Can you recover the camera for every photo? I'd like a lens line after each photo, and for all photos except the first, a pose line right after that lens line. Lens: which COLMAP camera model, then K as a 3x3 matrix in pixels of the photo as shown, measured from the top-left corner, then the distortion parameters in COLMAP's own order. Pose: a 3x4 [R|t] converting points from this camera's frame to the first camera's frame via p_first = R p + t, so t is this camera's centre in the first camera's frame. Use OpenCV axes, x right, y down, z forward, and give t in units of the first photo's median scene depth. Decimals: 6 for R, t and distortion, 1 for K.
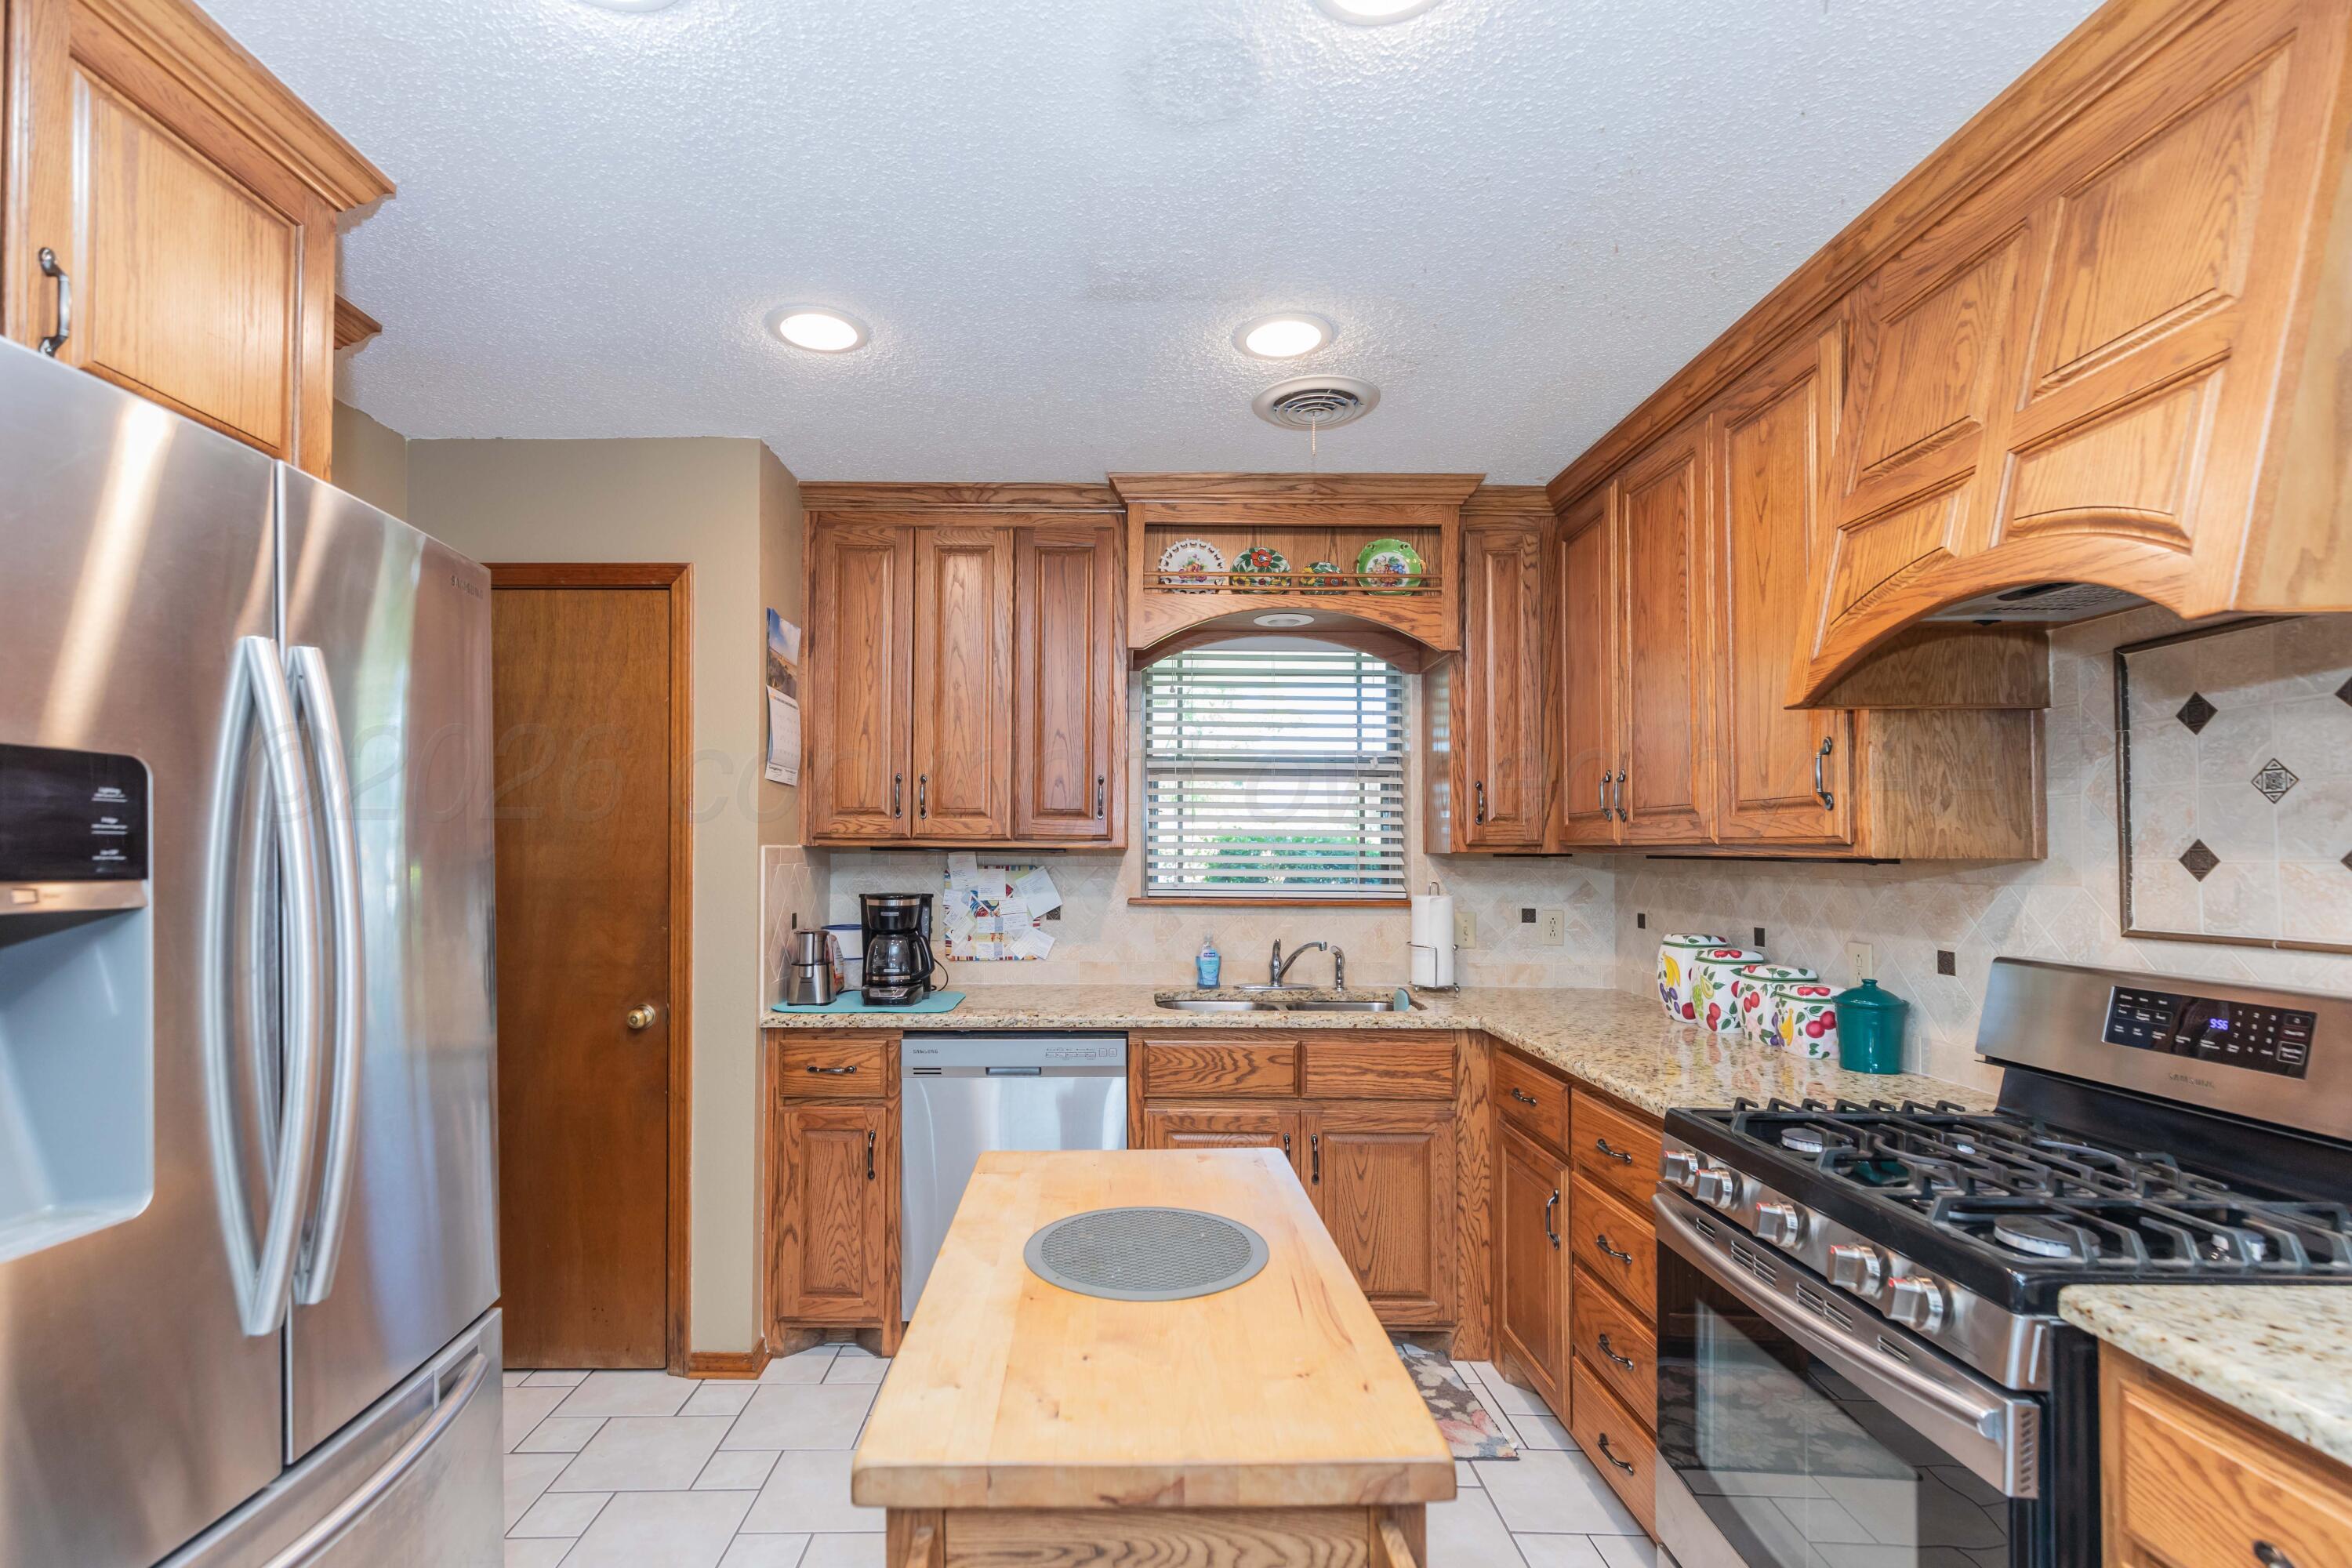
lens RADIAL K [[1049.6, 0, 1103.3], [0, 1049.6, 822.1], [0, 0, 1]] dist [0.007239, -0.004506]
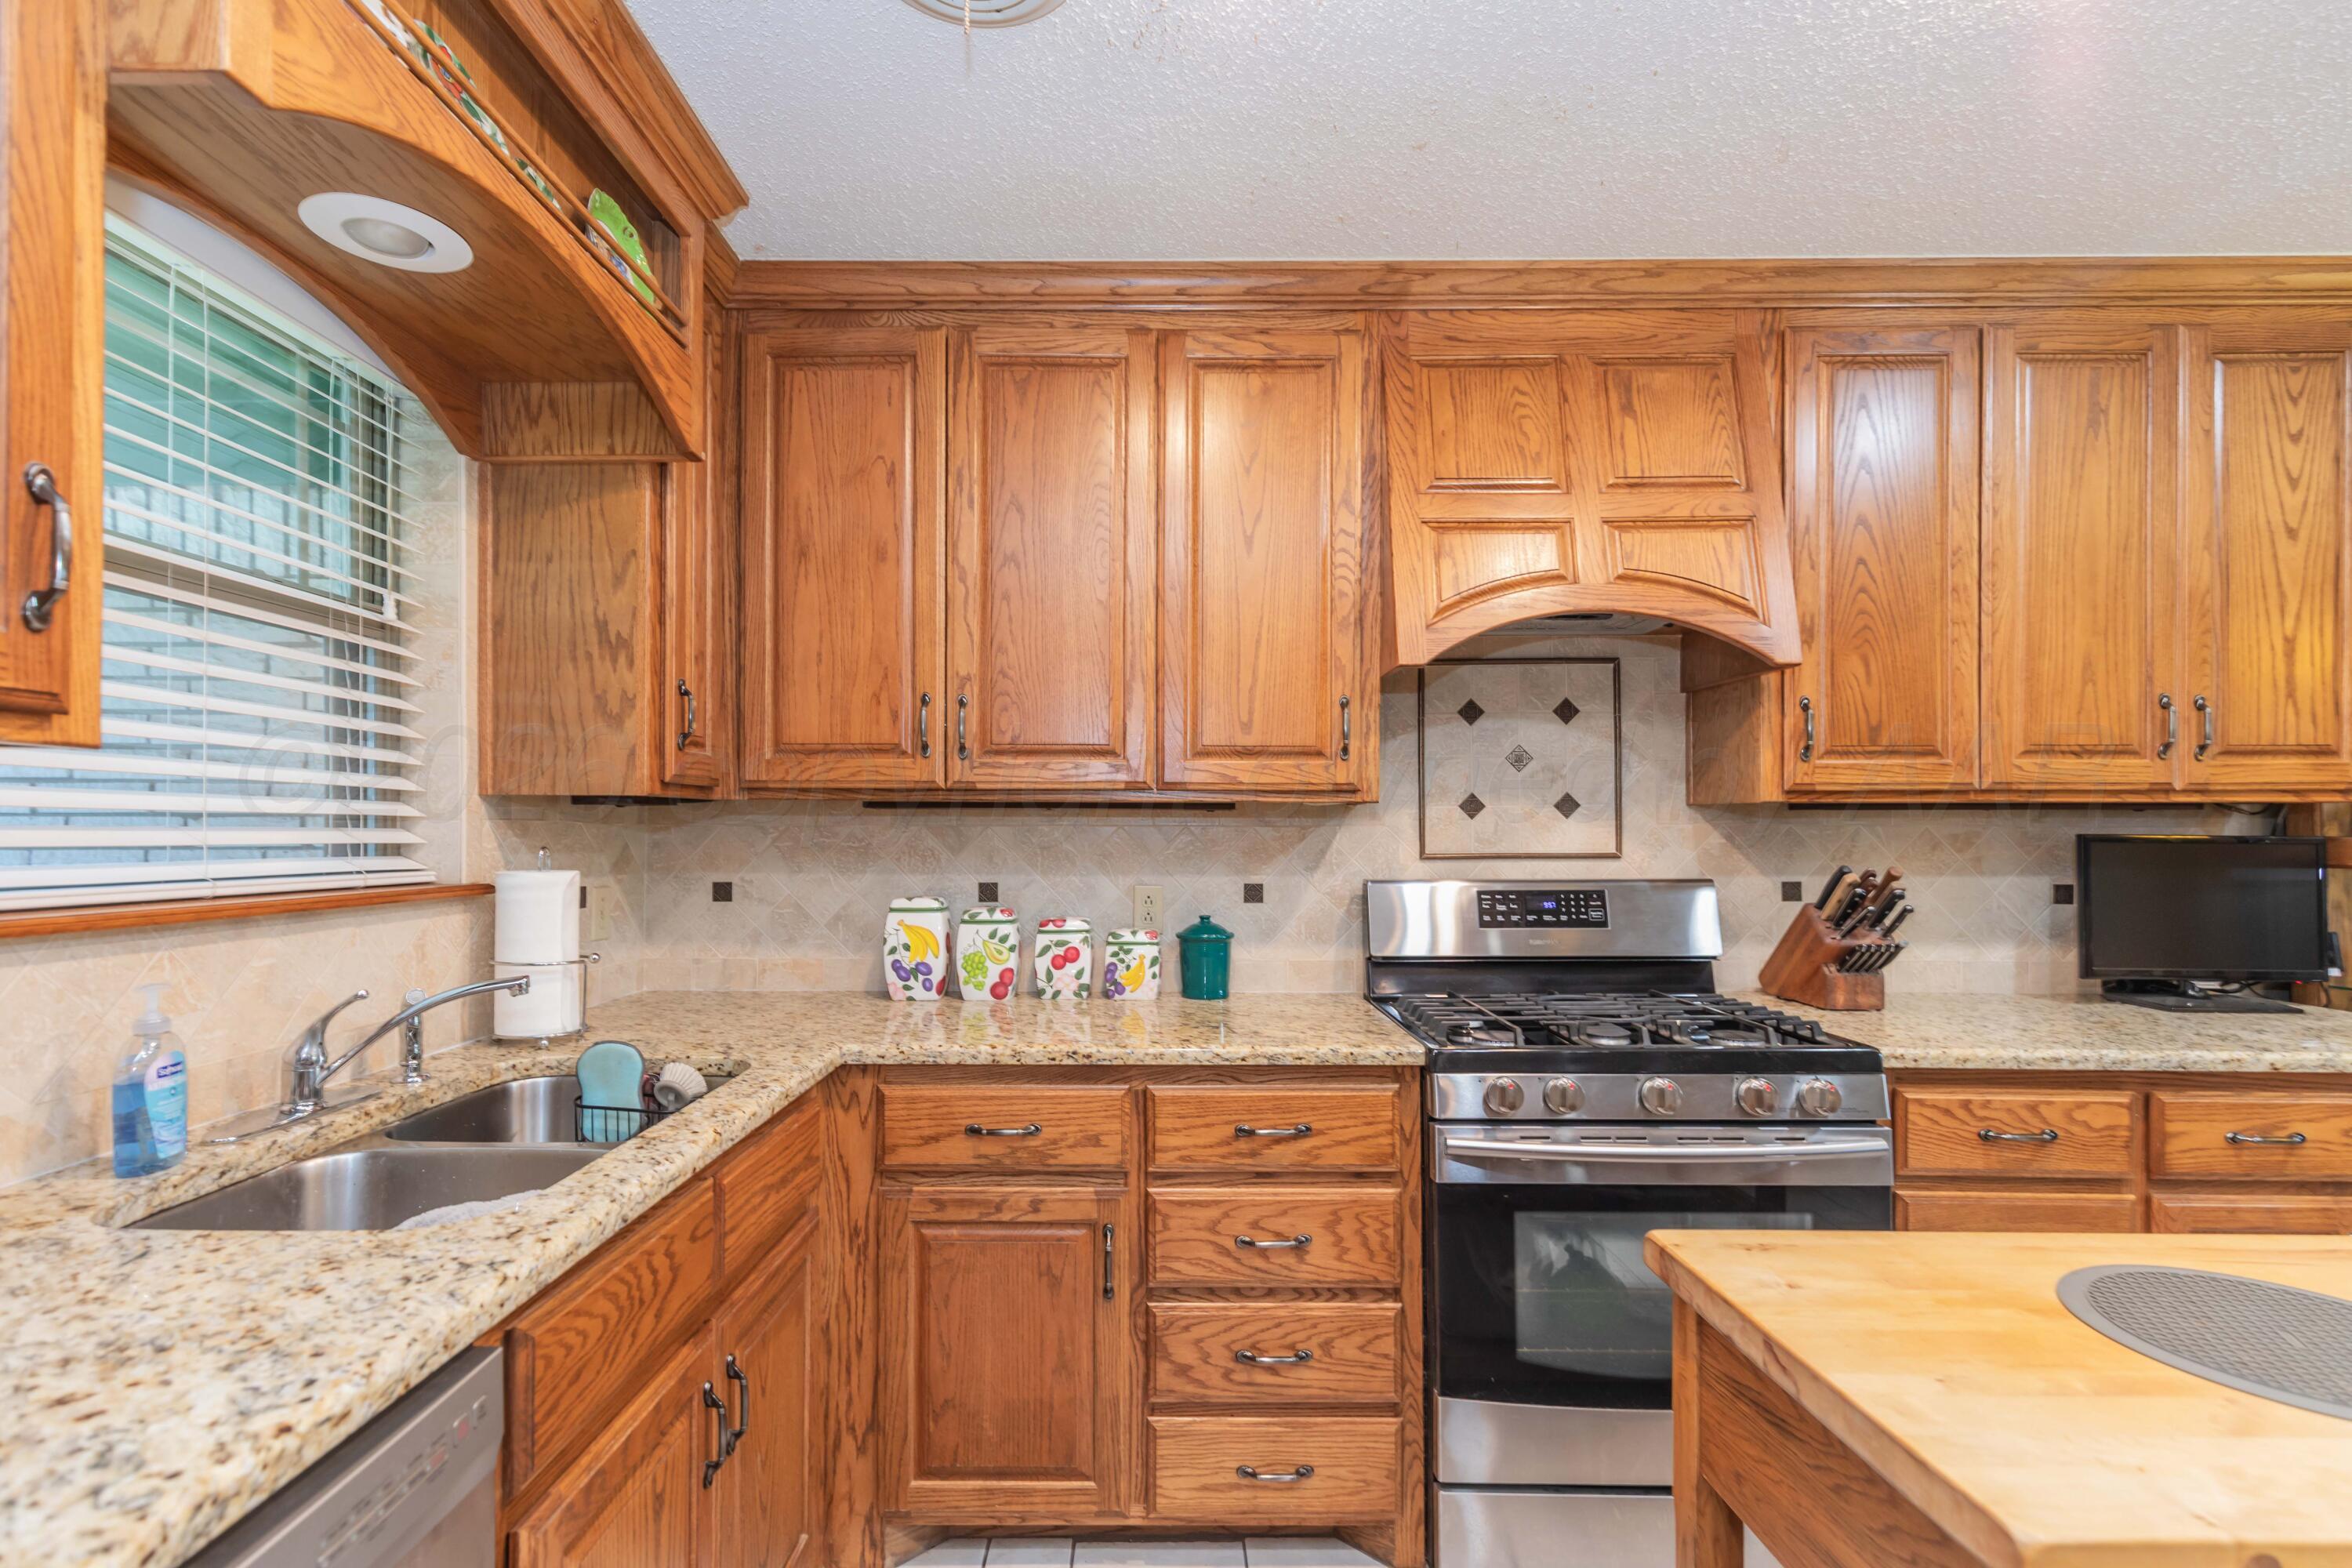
lens RADIAL K [[1062.9, 0, 1172.0], [0, 1062.9, 813.5], [0, 0, 1]] dist [-0.000213, -0.000267]
pose [[0.004543, 0.009683, 0.999943, -0.301780], [-0.029331, 0.999524, -0.009546, 0.041942], [-0.999559, -0.029286, 0.004824, 0.800131]]
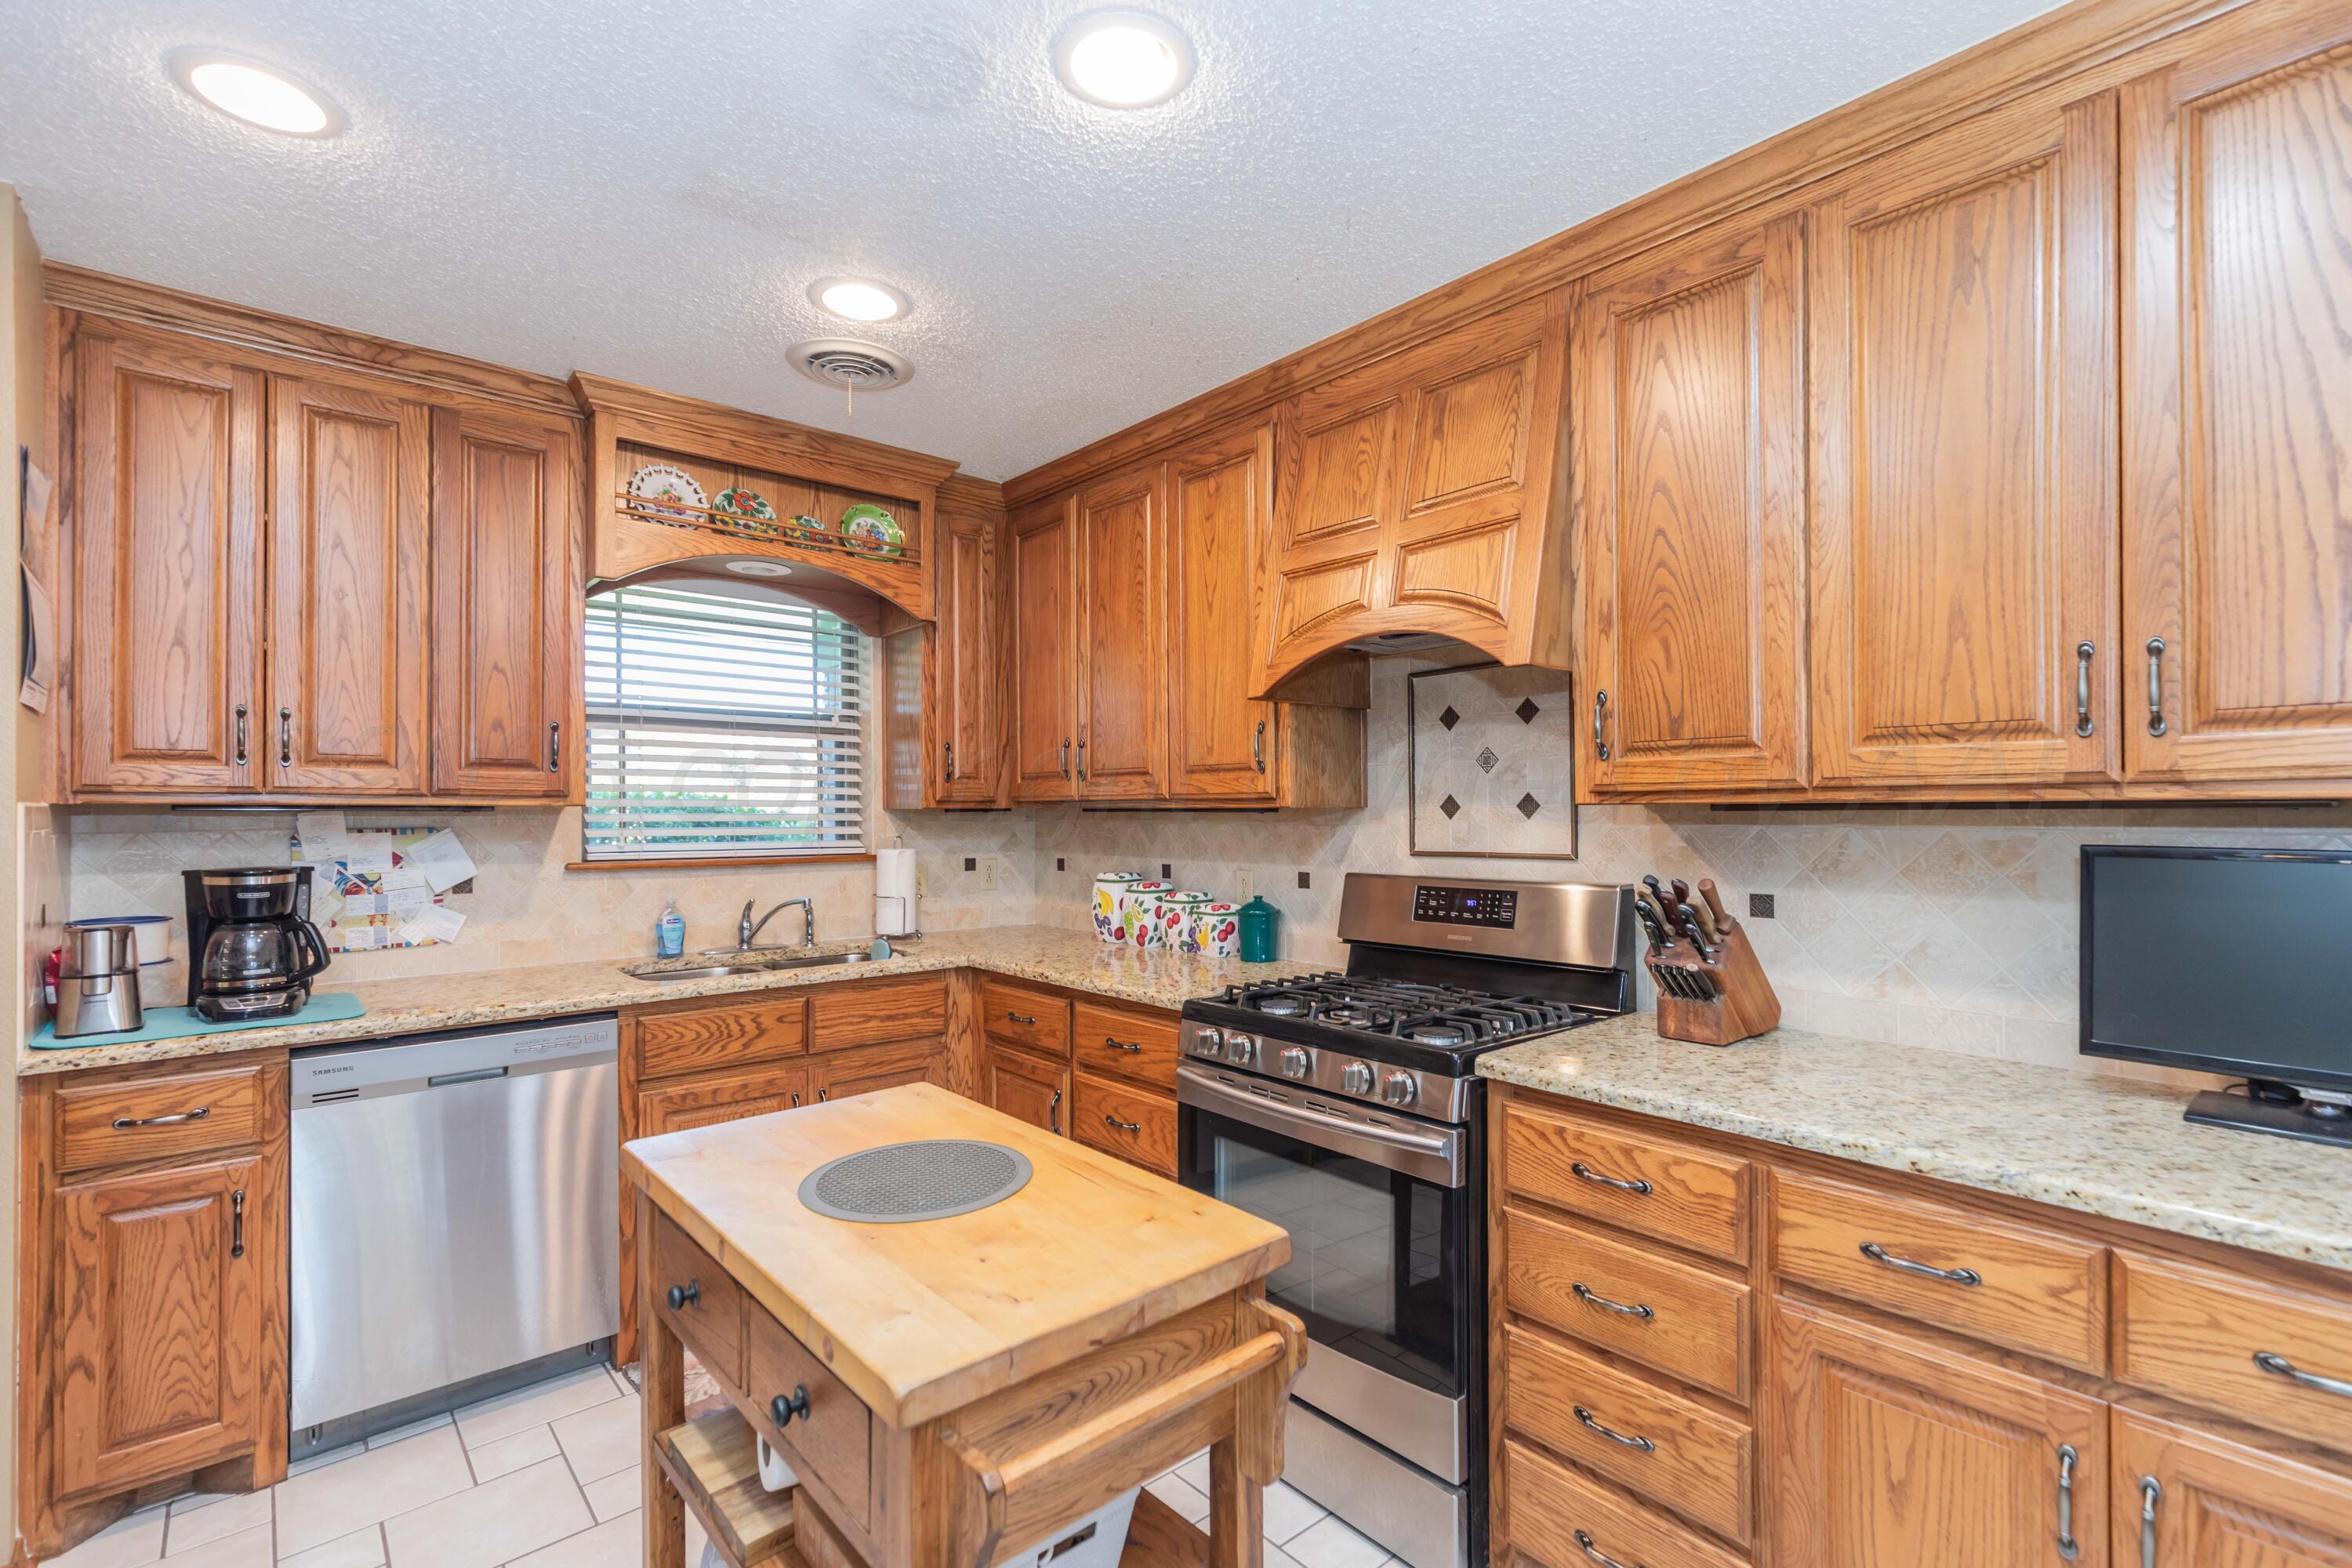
lens RADIAL K [[1061.1, 0, 1175.1], [0, 1061.1, 797.1], [0, 0, 1]] dist [0.001585, -0.000579]
pose [[0.752666, 0.000639, 0.658402, -0.216028], [-0.010180, 0.999891, 0.010668, 0.004019], [-0.658324, -0.014732, 0.752591, 0.014234]]
